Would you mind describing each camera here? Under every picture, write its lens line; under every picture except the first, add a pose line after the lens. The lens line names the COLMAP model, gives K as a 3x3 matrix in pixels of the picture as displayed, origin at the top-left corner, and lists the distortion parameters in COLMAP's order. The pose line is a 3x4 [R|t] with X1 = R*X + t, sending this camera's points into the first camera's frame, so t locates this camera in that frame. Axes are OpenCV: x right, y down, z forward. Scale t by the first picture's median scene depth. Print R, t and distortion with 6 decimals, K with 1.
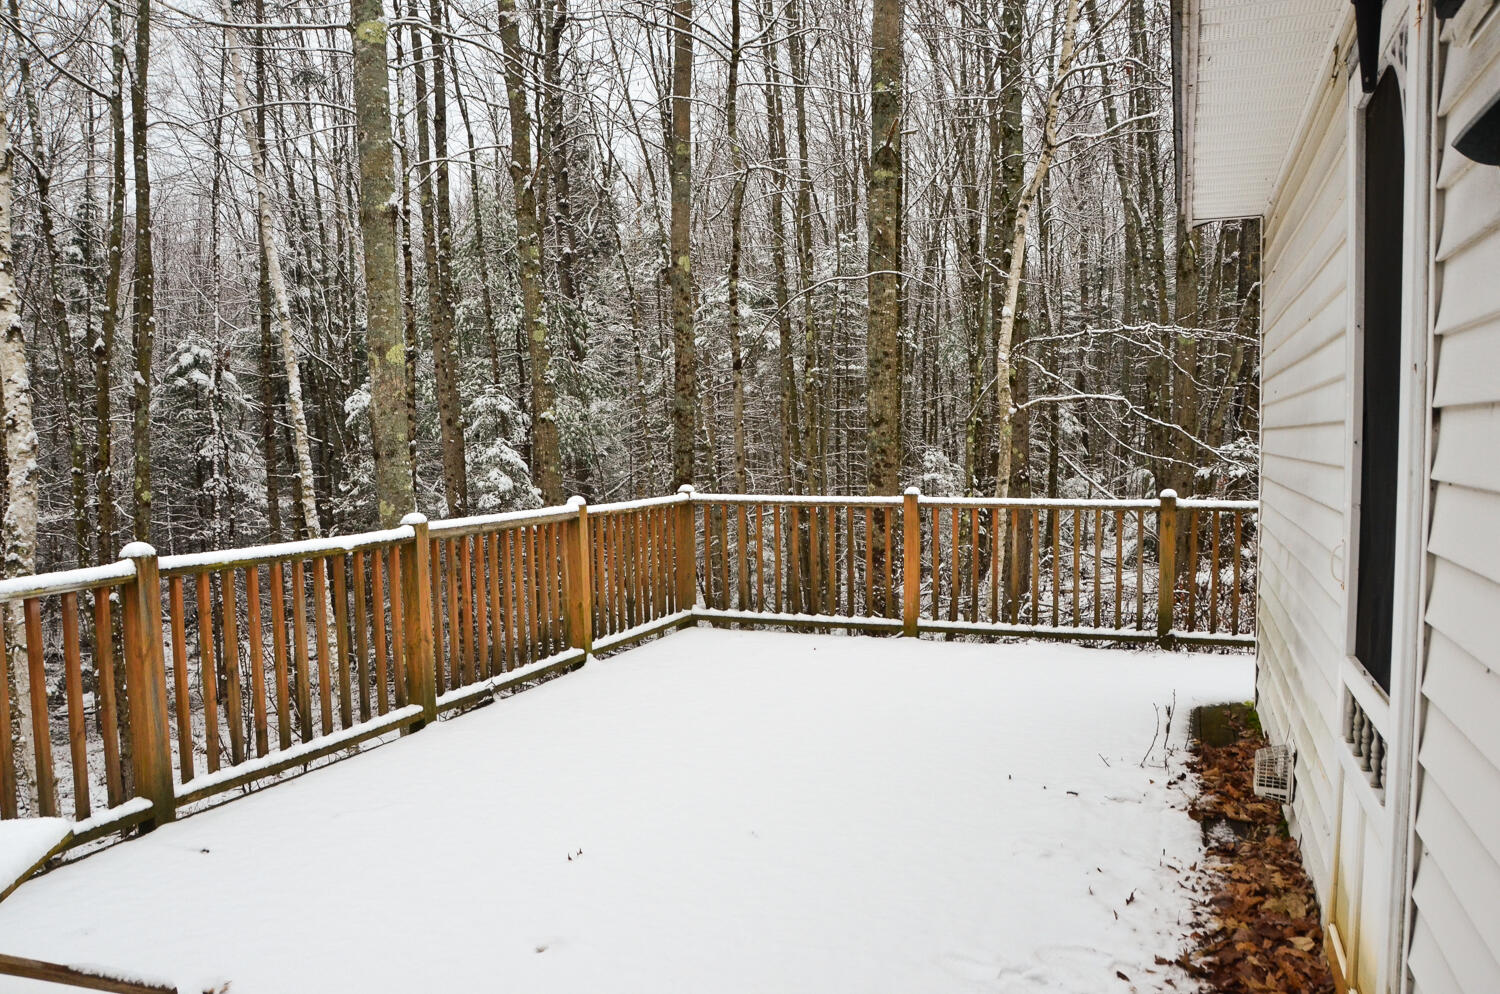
lens RADIAL K [[1187.6, 0, 745.1], [0, 1187.6, 513.9], [0, 0, 1]] dist [-0.156383, 0.120842]
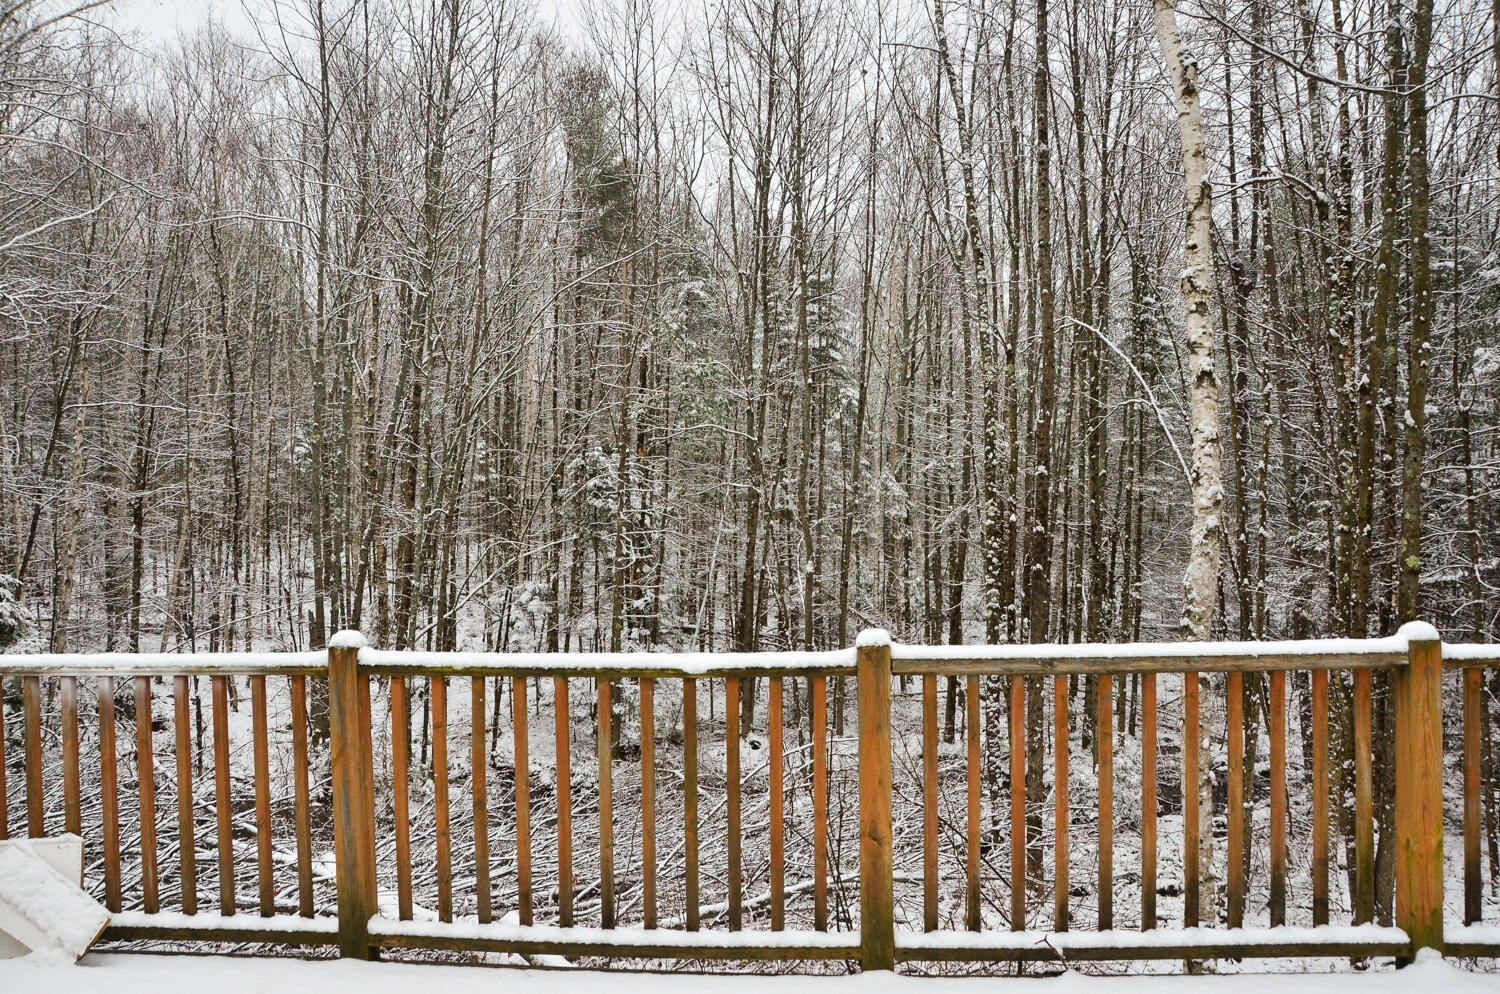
lens RADIAL K [[1187.6, 0, 745.1], [0, 1187.6, 513.9], [0, 0, 1]] dist [-0.156383, 0.120842]
pose [[0.282864, 0.013658, -0.959063, 0.151915], [-0.051934, 0.998650, -0.001095, -0.029599], [0.957753, 0.050118, 0.283192, 0.386434]]
